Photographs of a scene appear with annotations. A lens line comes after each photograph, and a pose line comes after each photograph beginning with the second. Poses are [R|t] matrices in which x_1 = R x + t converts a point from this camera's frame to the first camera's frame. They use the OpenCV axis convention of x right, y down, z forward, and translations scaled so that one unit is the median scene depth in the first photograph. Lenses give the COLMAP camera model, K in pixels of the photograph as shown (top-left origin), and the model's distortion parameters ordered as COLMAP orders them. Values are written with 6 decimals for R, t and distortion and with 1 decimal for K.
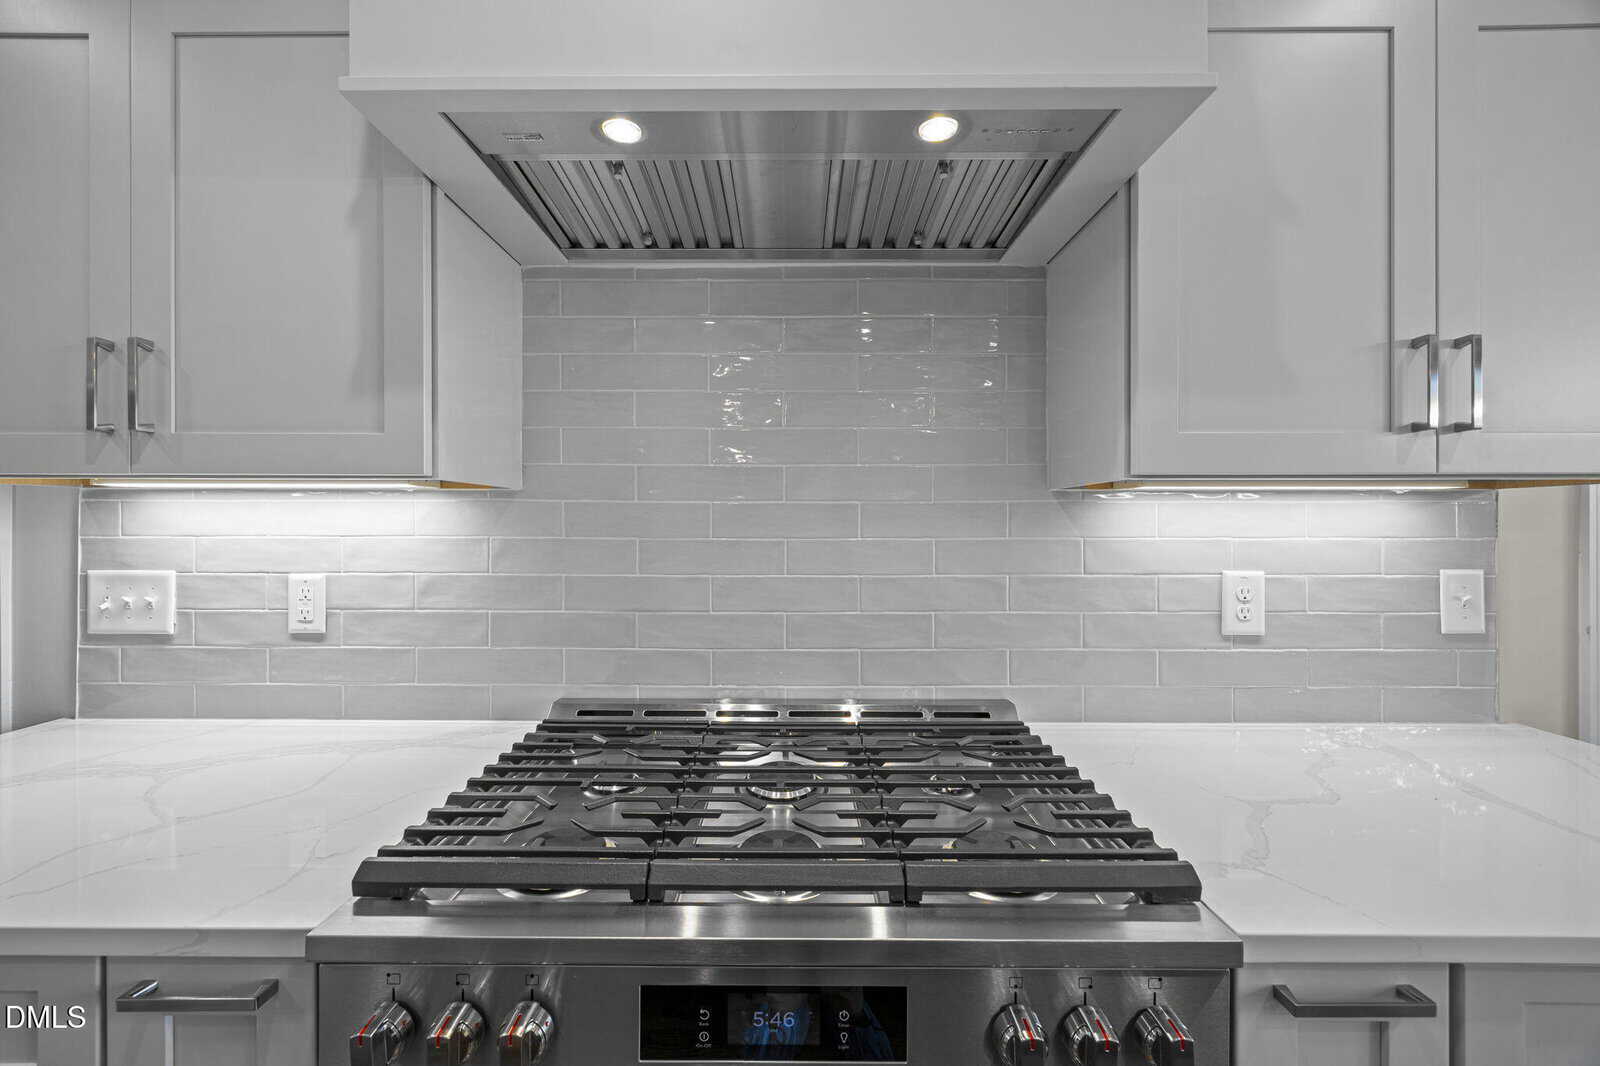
lens RADIAL K [[626.8, 0, 792.8], [0, 626.8, 523.2], [0, 0, 1]] dist [-0.001255, -0.000056]
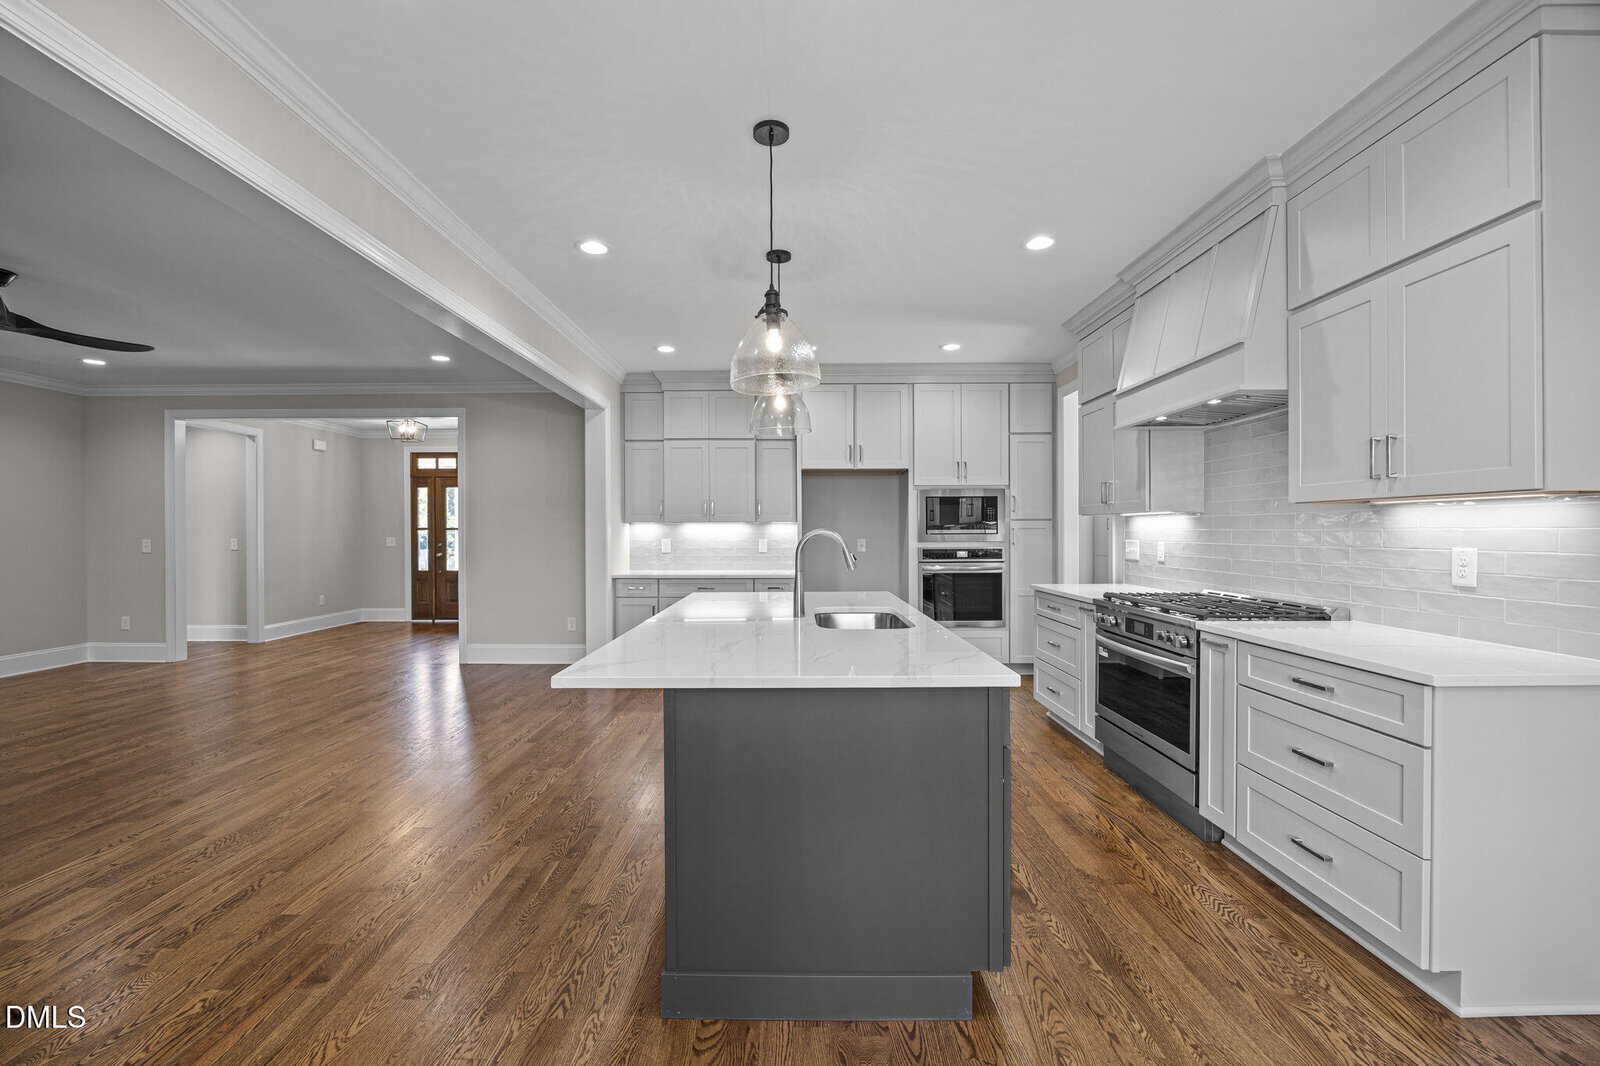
lens RADIAL K [[672.3, 0, 800.0], [0, 672.3, 533.0], [0, 0, 1]] dist [-0.012751, 0.000224]
pose [[0.016009, 0.001829, -0.999870, 2.470909], [-0.002400, 0.999996, 0.001790, 0.036786], [0.999869, 0.002371, 0.016013, -0.812089]]
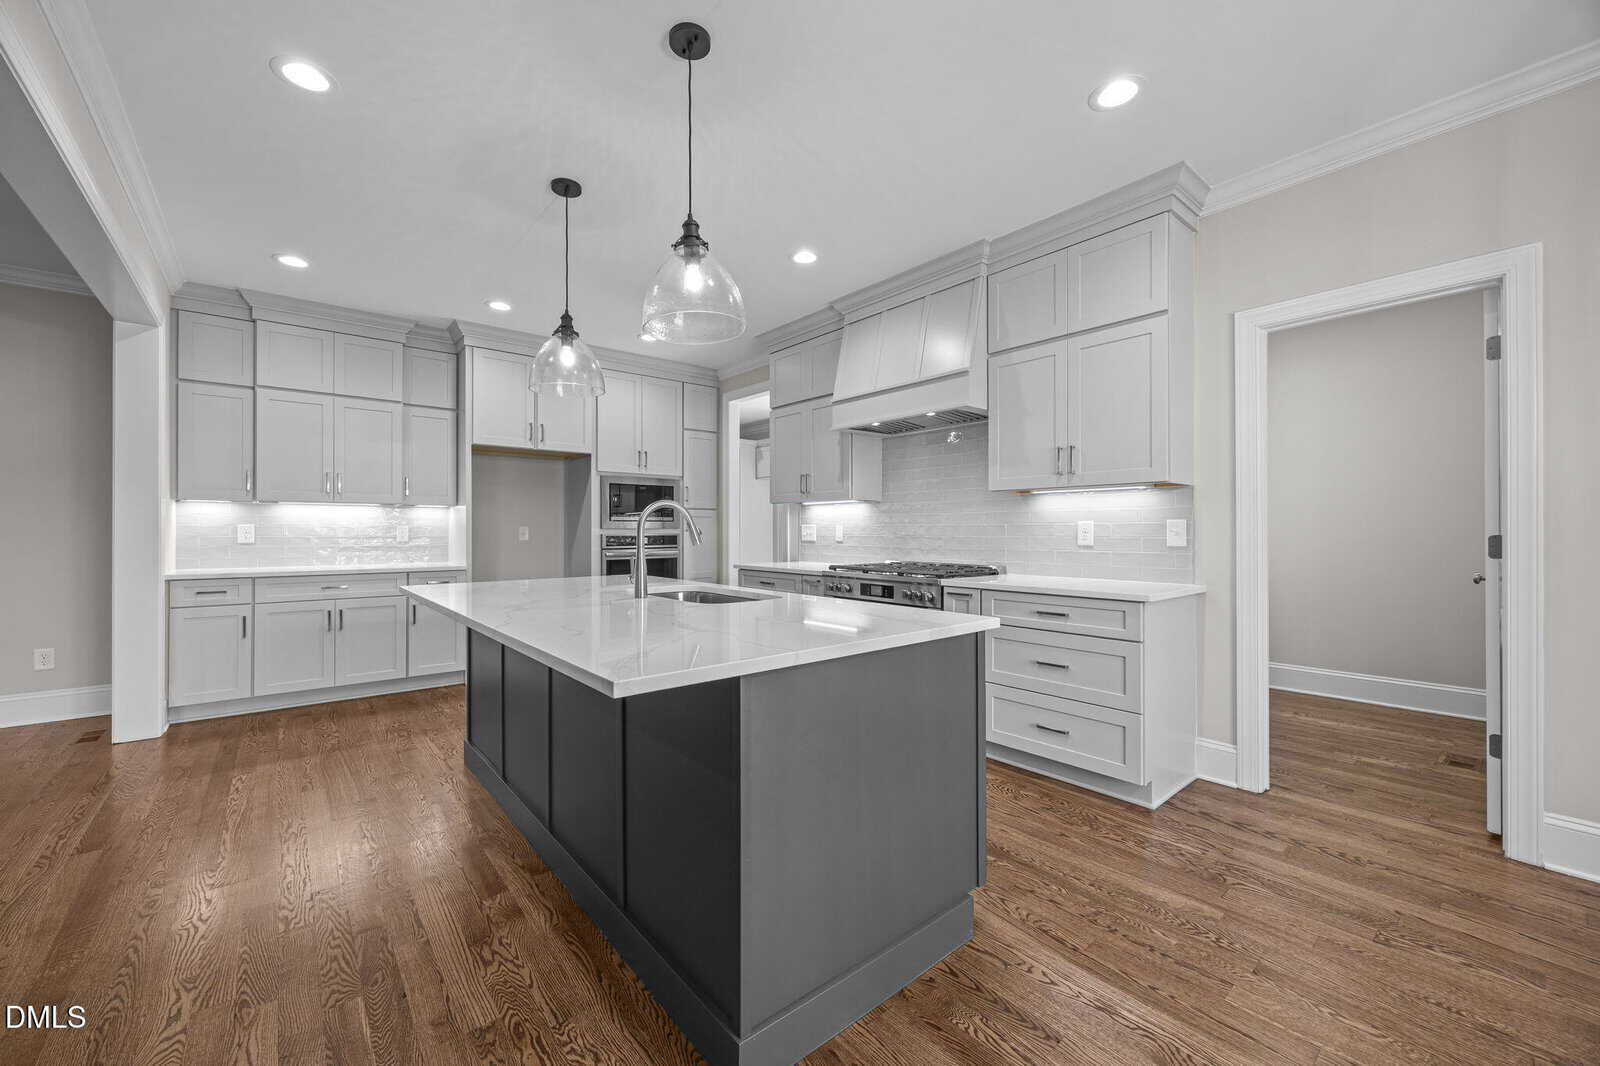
lens RADIAL K [[616.8, 0, 797.9], [0, 616.8, 527.7], [0, 0, 1]] dist [-0.001325, -0.000033]
pose [[0.651496, -0.003913, -0.758642, 1.912100], [-0.003380, 0.999962, -0.008060, 0.128394], [0.758644, 0.007816, 0.651458, -1.639096]]
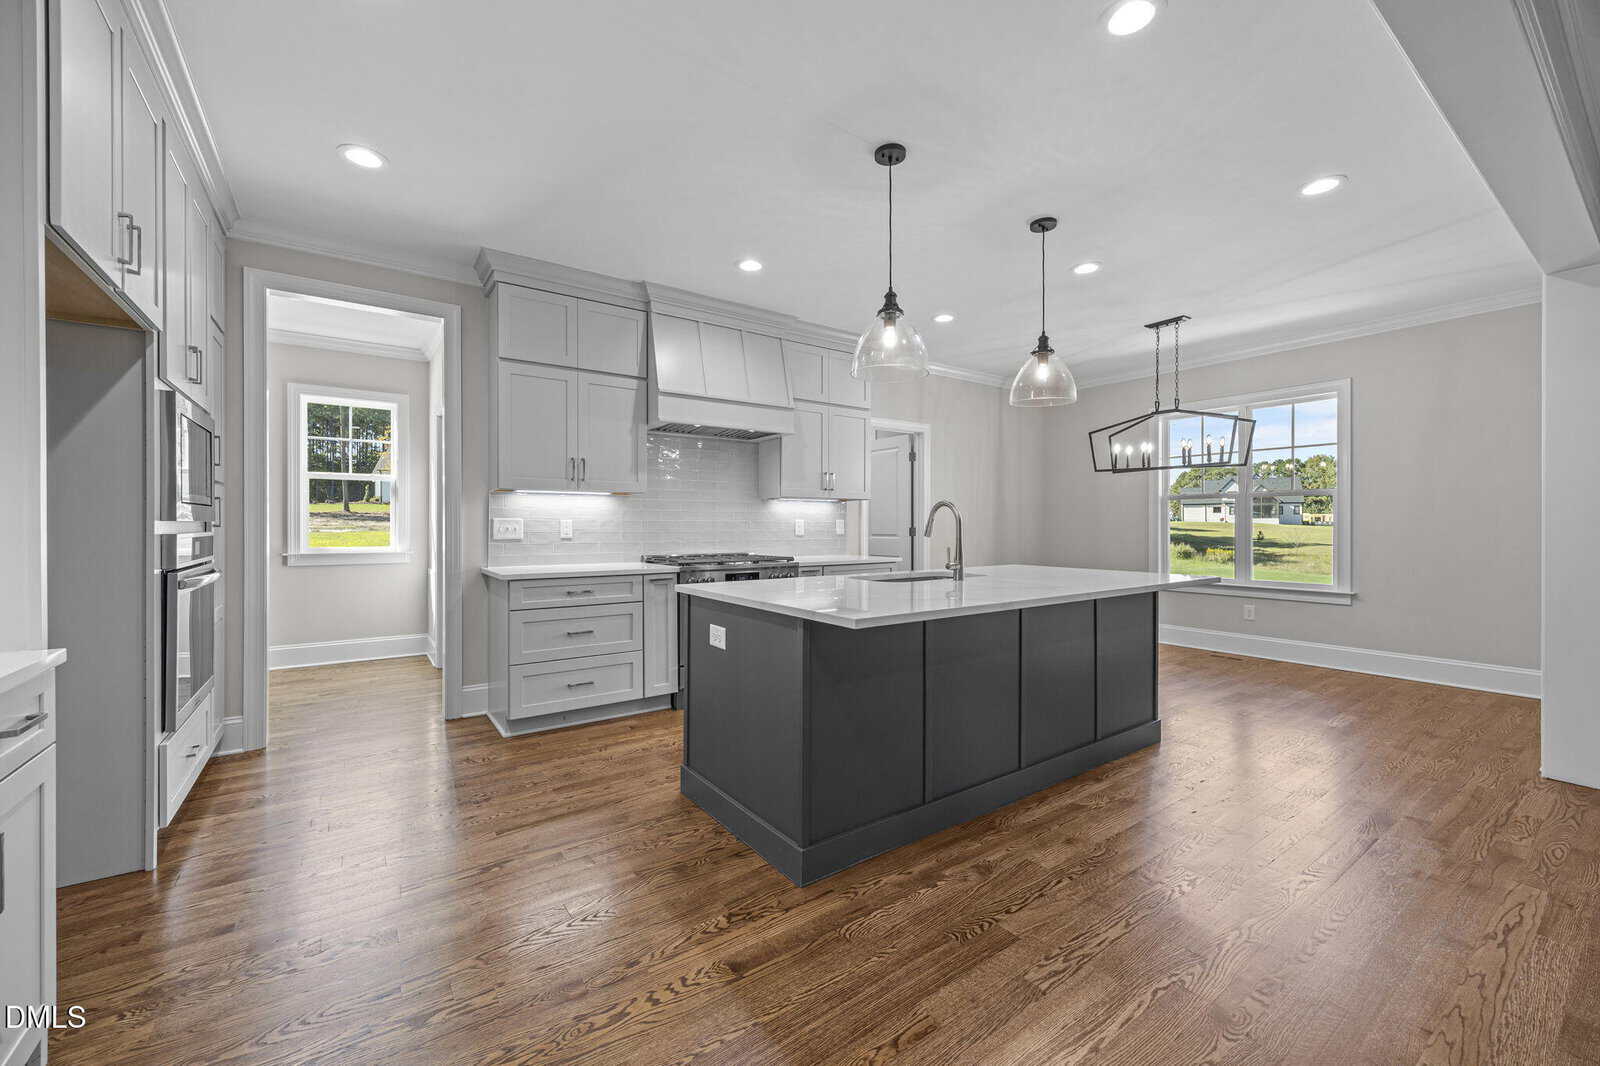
lens RADIAL K [[619.9, 0, 781.0], [0, 619.9, 531.6], [0, 0, 1]] dist [-0.002480, -0.000021]
pose [[0.824967, -0.006972, 0.565138, -1.691211], [0.004923, 0.999975, 0.005150, 0.133478], [-0.565159, -0.001467, 0.824981, -2.304346]]
